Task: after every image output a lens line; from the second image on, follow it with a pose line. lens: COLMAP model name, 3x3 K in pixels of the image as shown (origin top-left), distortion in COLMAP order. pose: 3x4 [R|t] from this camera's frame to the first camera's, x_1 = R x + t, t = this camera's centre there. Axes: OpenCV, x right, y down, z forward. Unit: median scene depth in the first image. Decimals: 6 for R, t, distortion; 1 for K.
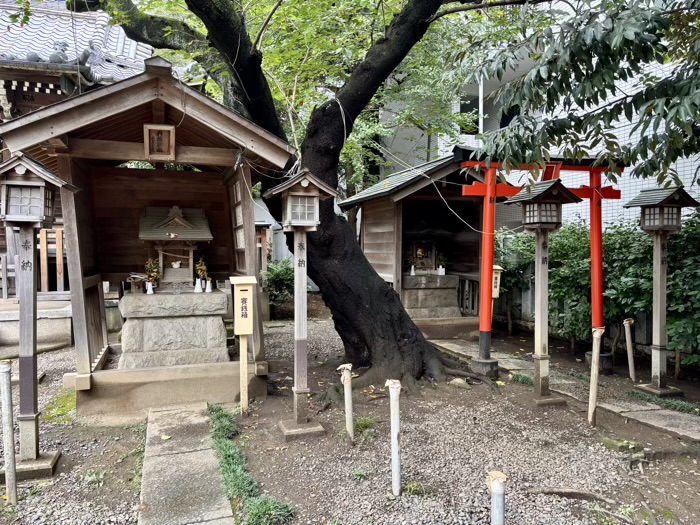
lens RADIAL K [[524.4, 0, 352.4], [0, 524.4, 262.1], [0, 0, 1]] dist [0.043973, -0.039697]
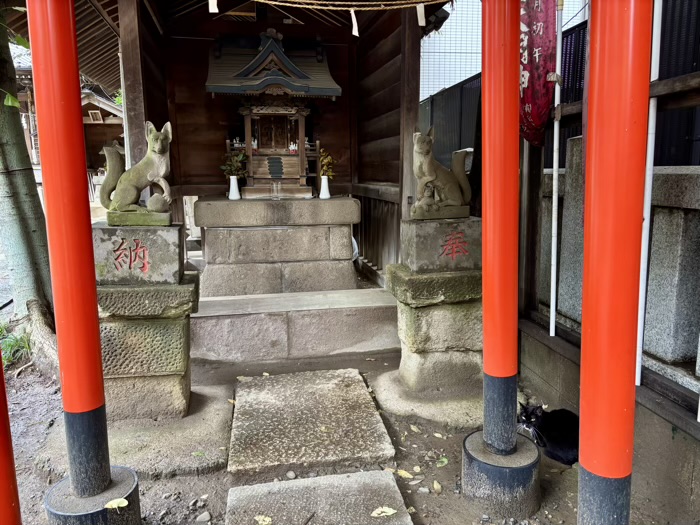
lens RADIAL K [[521.0, 0, 358.2], [0, 521.0, 265.8], [0, 0, 1]] dist [0.062380, -0.097076]
pose [[0.984427, 0.024346, -0.174099, 1.222747], [0.003659, 0.987311, 0.158754, 0.090818], [0.175755, -0.156918, 0.971847, -1.275505]]
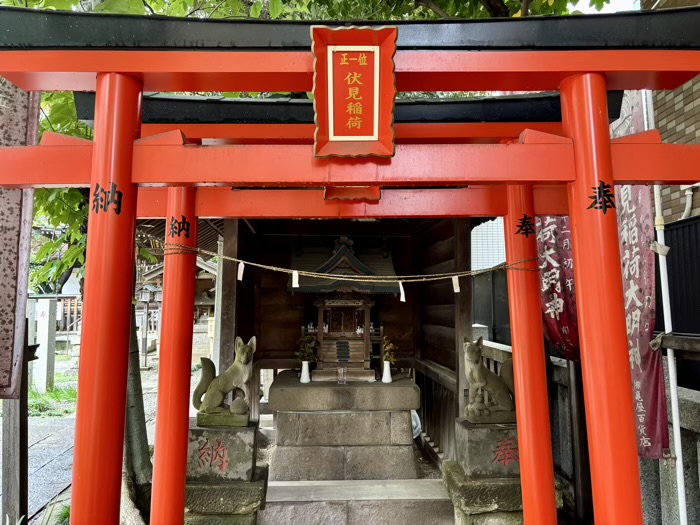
lens RADIAL K [[526.4, 0, 354.8], [0, 526.4, 258.0], [0, 0, 1]] dist [0.033180, -0.041853]
pose [[0.949367, -0.028405, -0.312883, 1.253910], [-0.007034, 0.993733, -0.111558, 0.017530], [0.314091, 0.108110, 0.943217, -1.339453]]
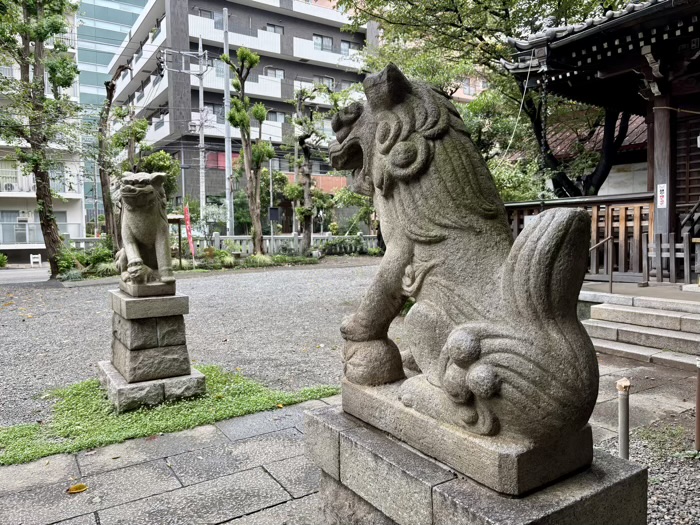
lens RADIAL K [[529.7, 0, 353.7], [0, 529.7, 263.1], [0, 0, 1]] dist [0.007685, -0.005034]
pose [[0.240098, 0.064924, -0.968575, -0.221874], [-0.014856, 0.997890, 0.063206, -0.011580], [0.970635, -0.000787, 0.240556, 0.340423]]
